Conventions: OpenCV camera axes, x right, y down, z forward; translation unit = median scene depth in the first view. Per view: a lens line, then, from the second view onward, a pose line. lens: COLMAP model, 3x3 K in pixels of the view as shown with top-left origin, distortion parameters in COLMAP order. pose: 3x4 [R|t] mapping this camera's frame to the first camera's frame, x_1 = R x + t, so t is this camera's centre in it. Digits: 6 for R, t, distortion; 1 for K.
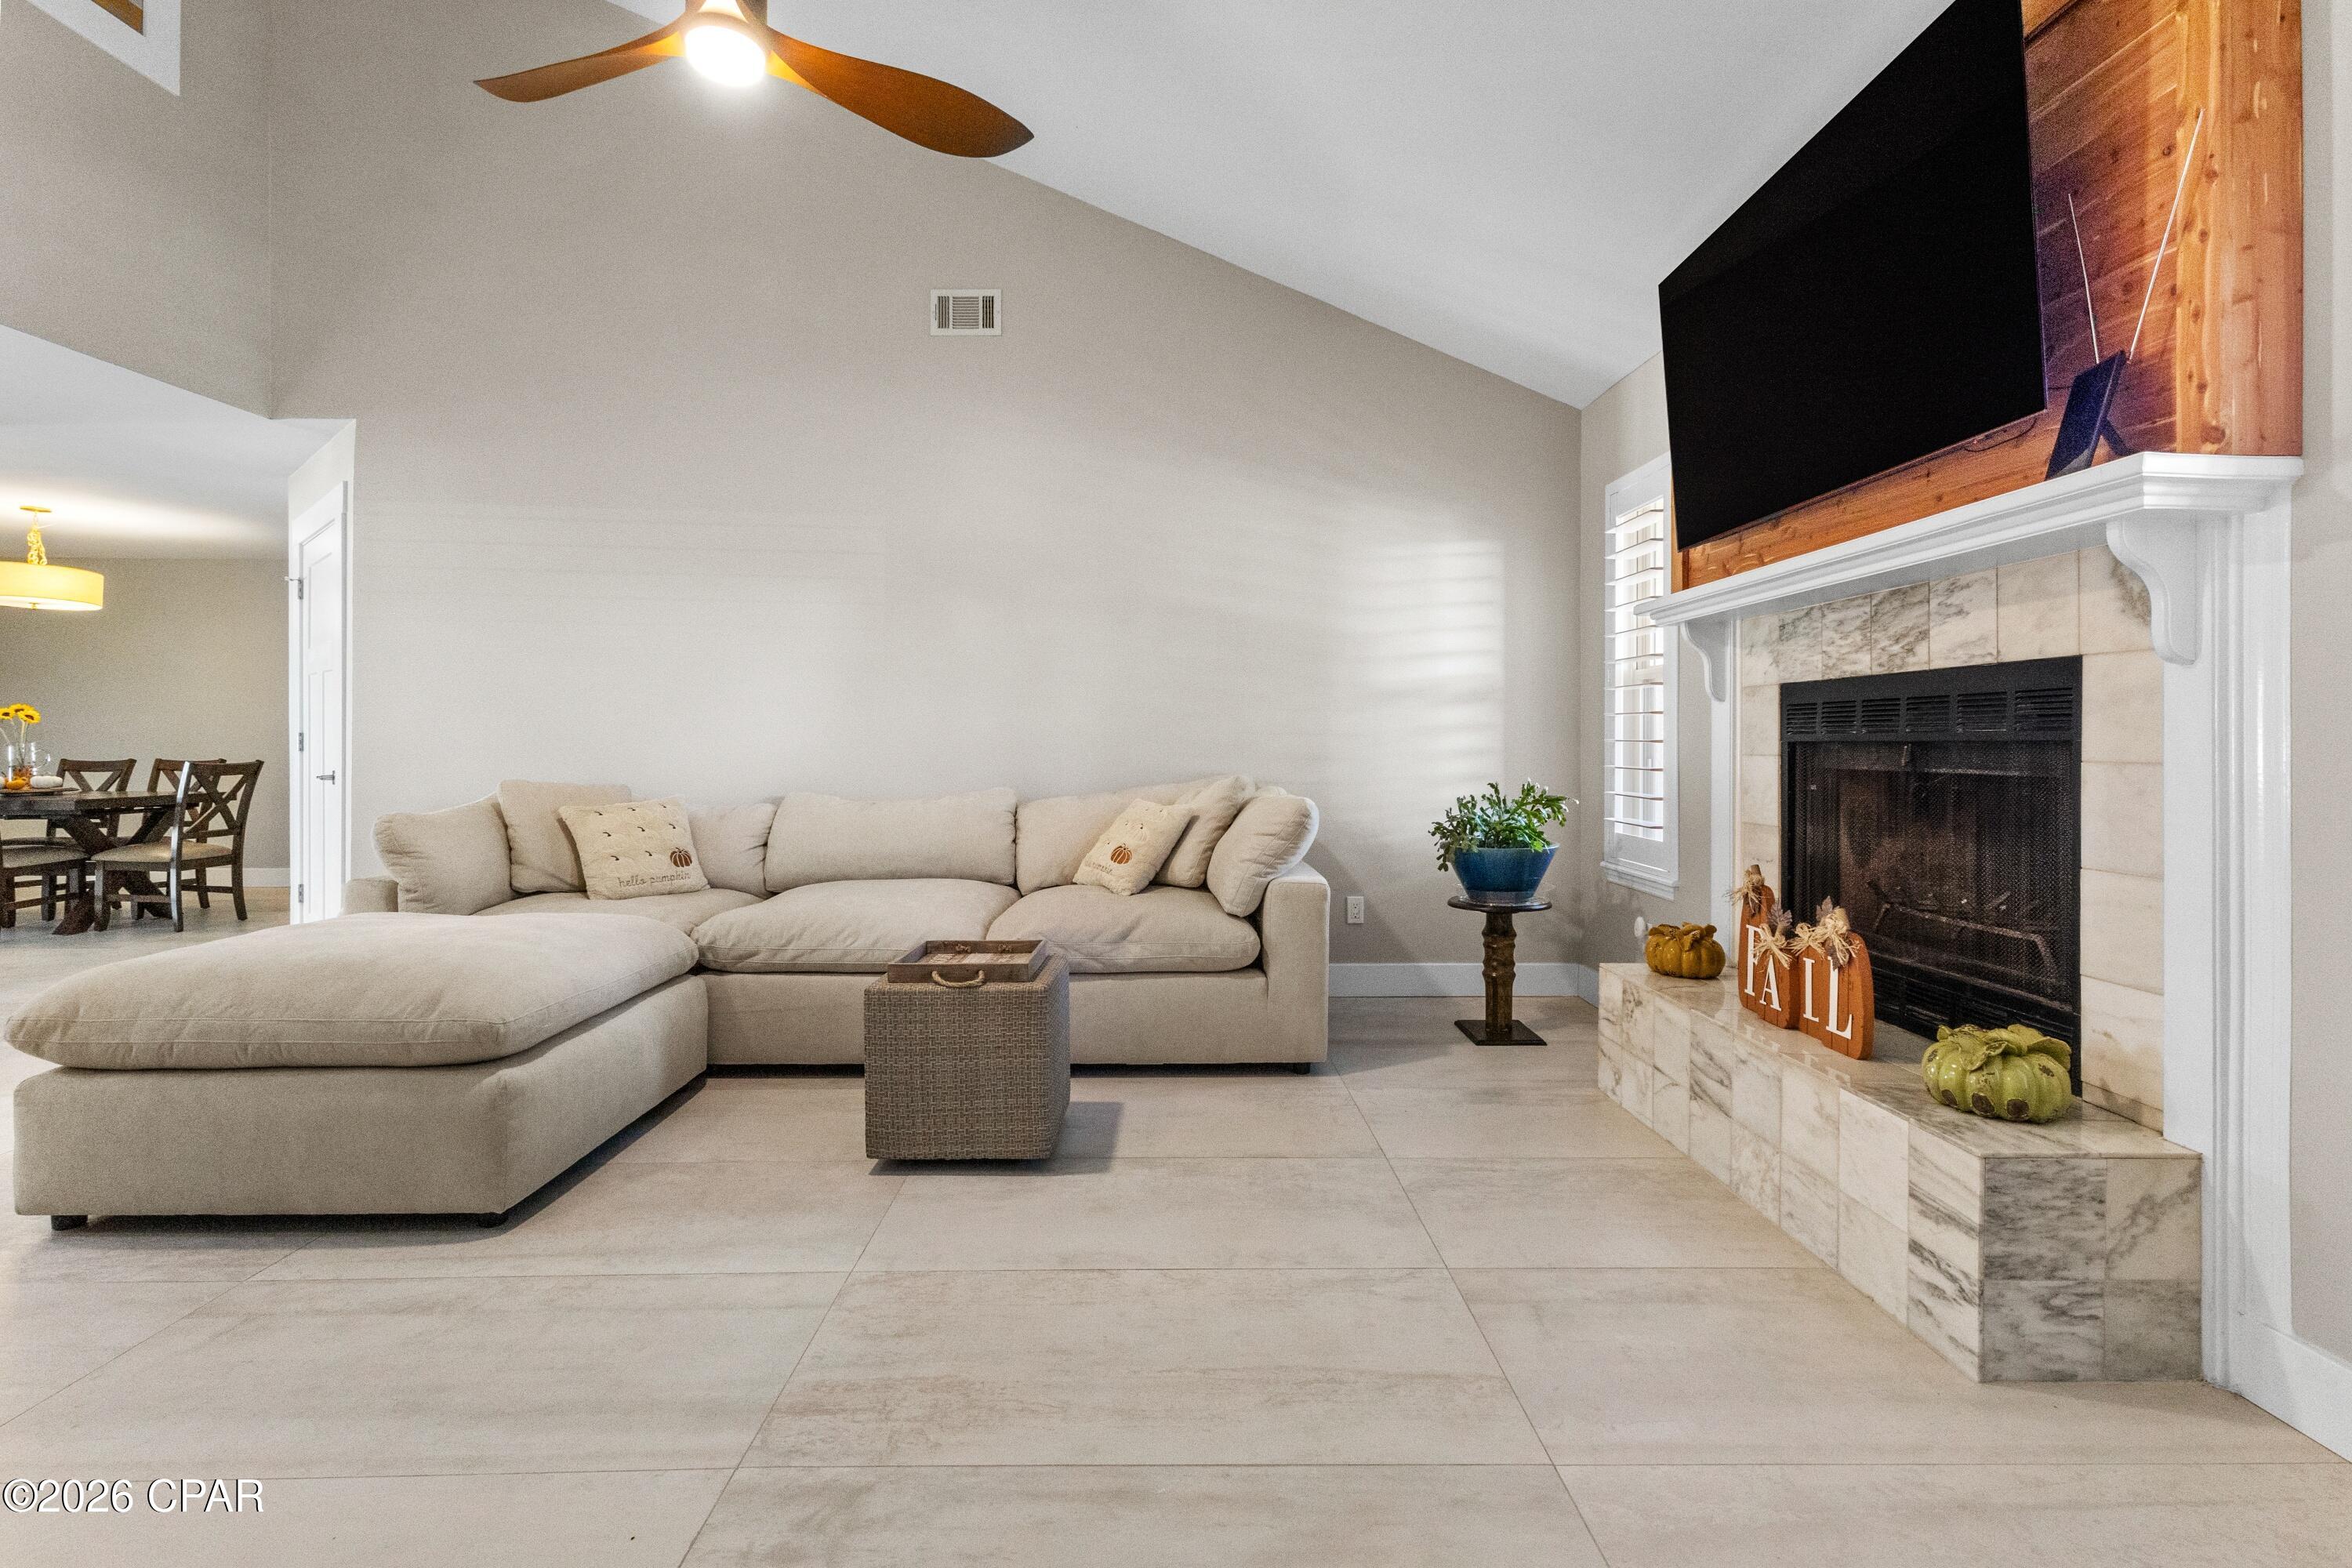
lens RADIAL K [[1095.2, 0, 1171.6], [0, 1095.2, 730.7], [0, 0, 1]] dist [-0.000056, 0.001160]
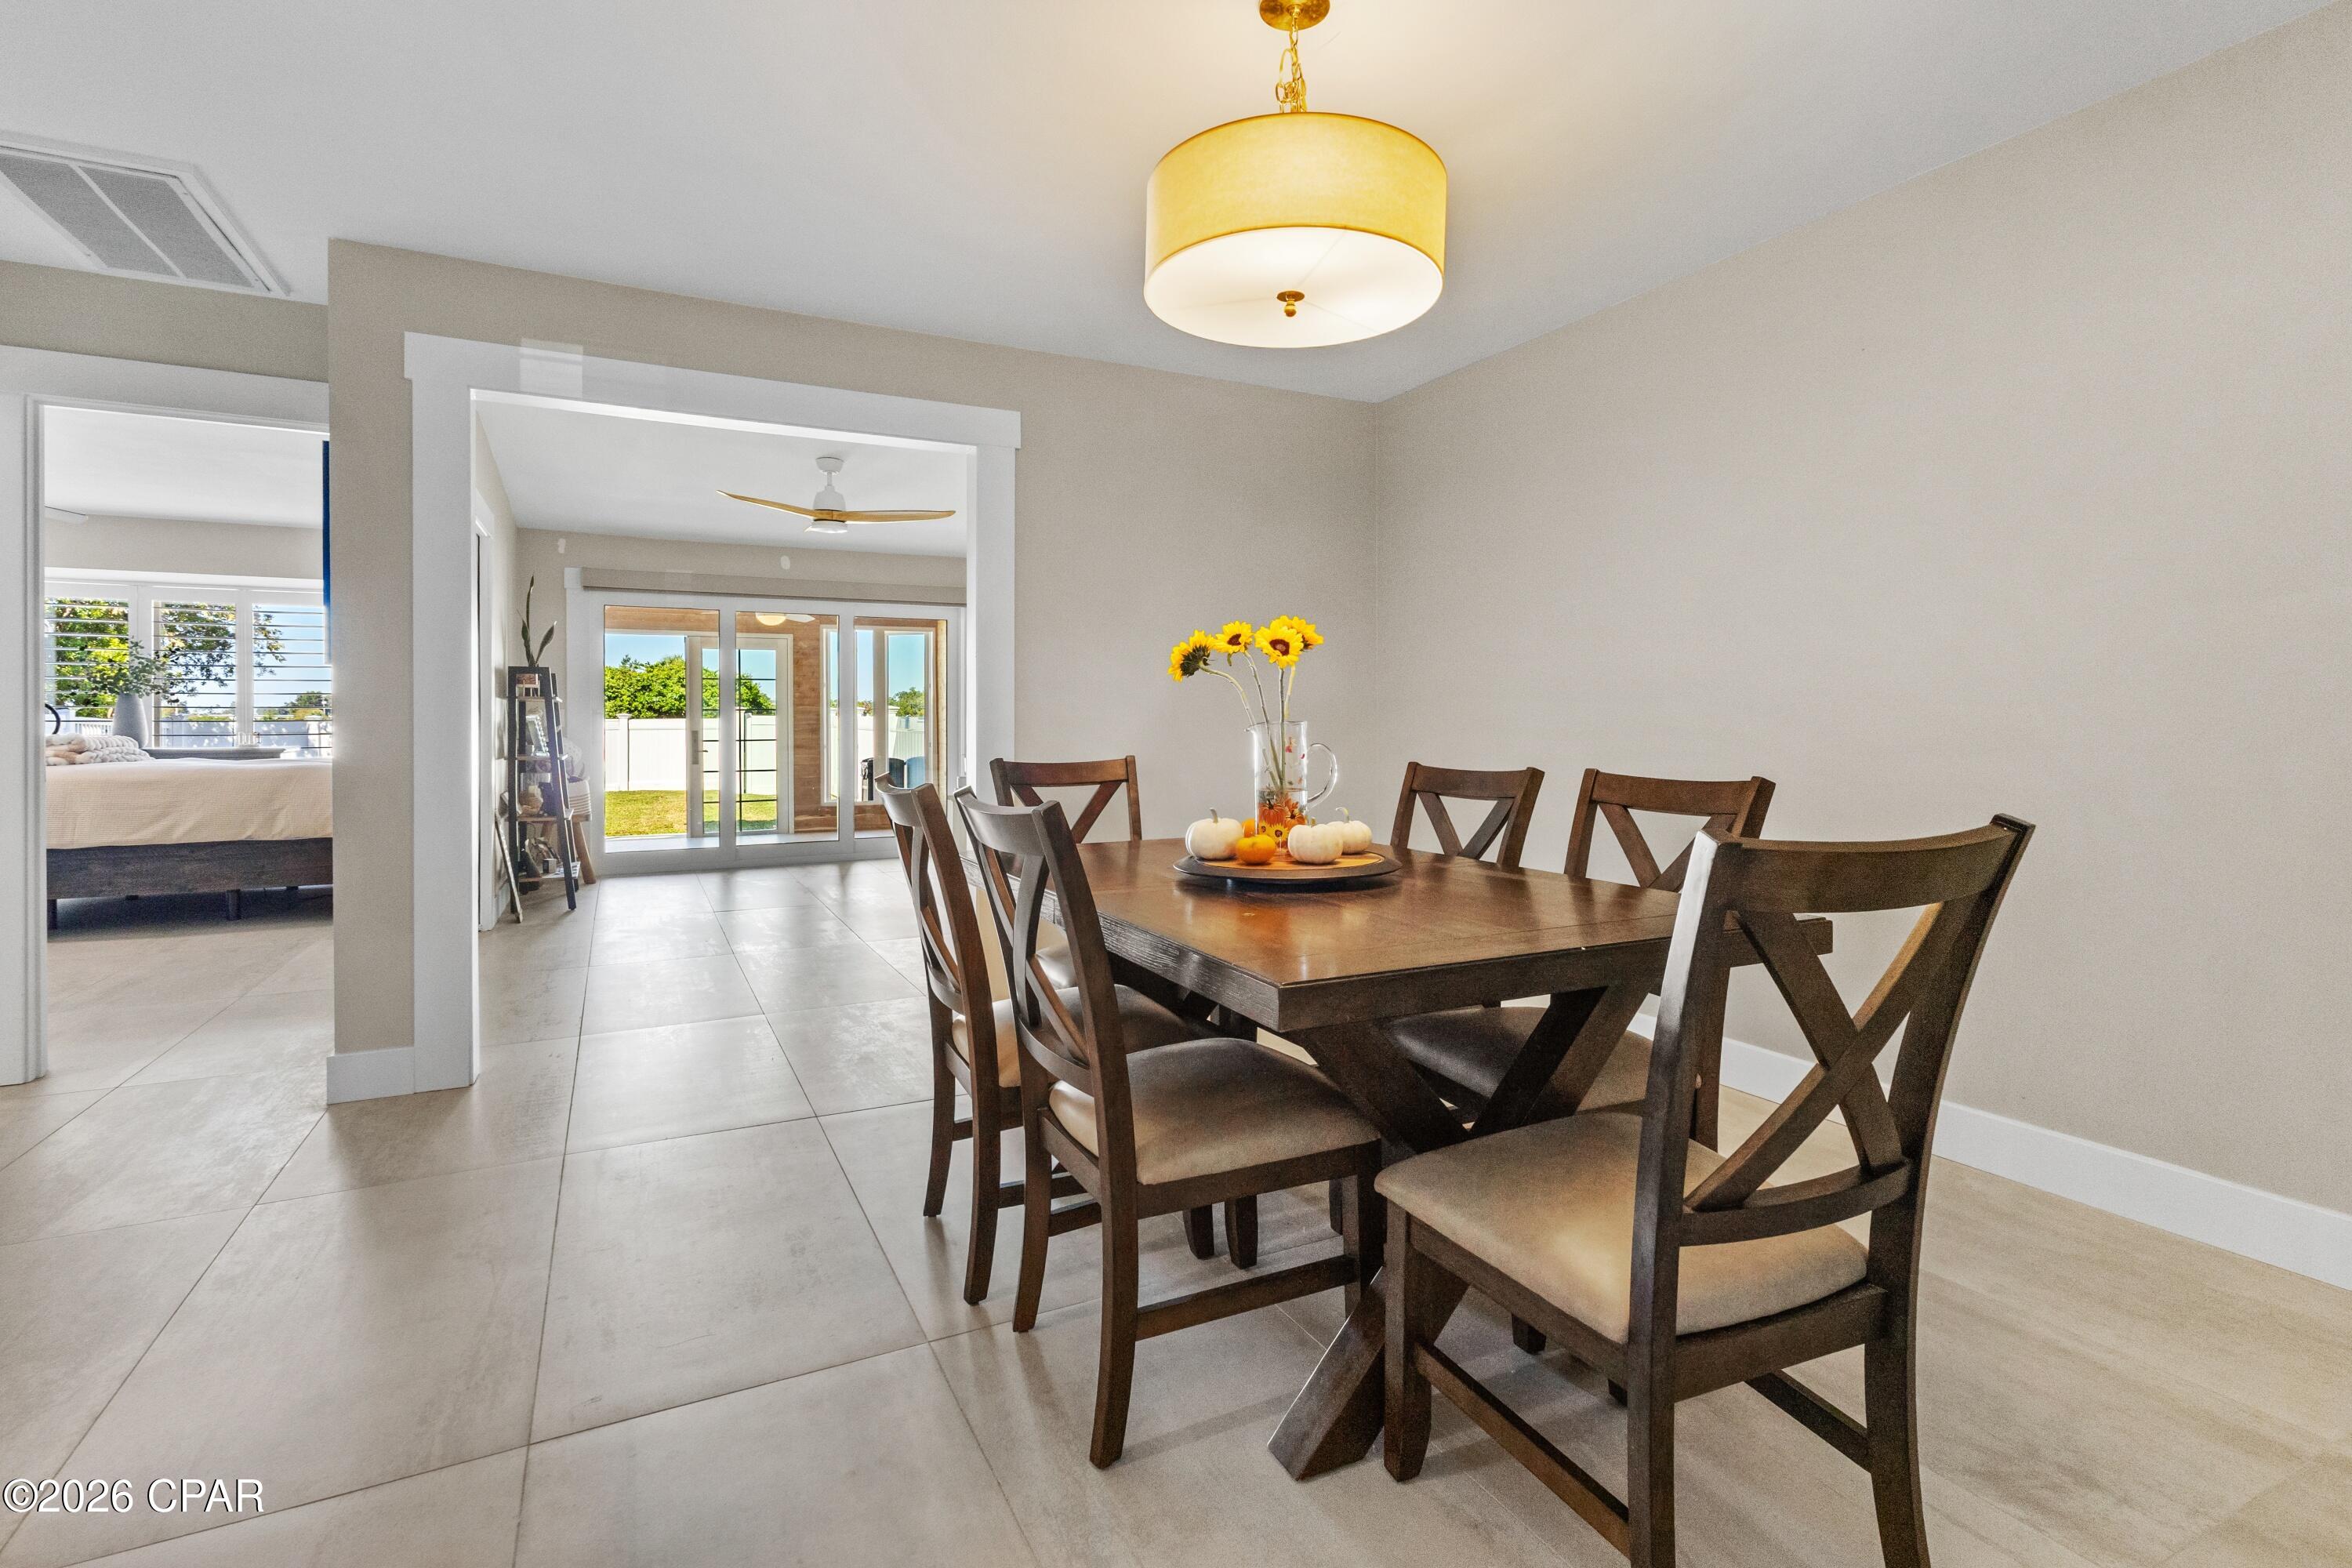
lens RADIAL K [[1095.2, 0, 1171.6], [0, 1095.2, 730.7], [0, 0, 1]] dist [-0.000056, 0.001160]
pose [[0.436223, 0.010804, -0.899774, -0.914672], [-0.001280, 0.999934, 0.011386, 0.012305], [0.899838, -0.003816, 0.436208, 0.994860]]
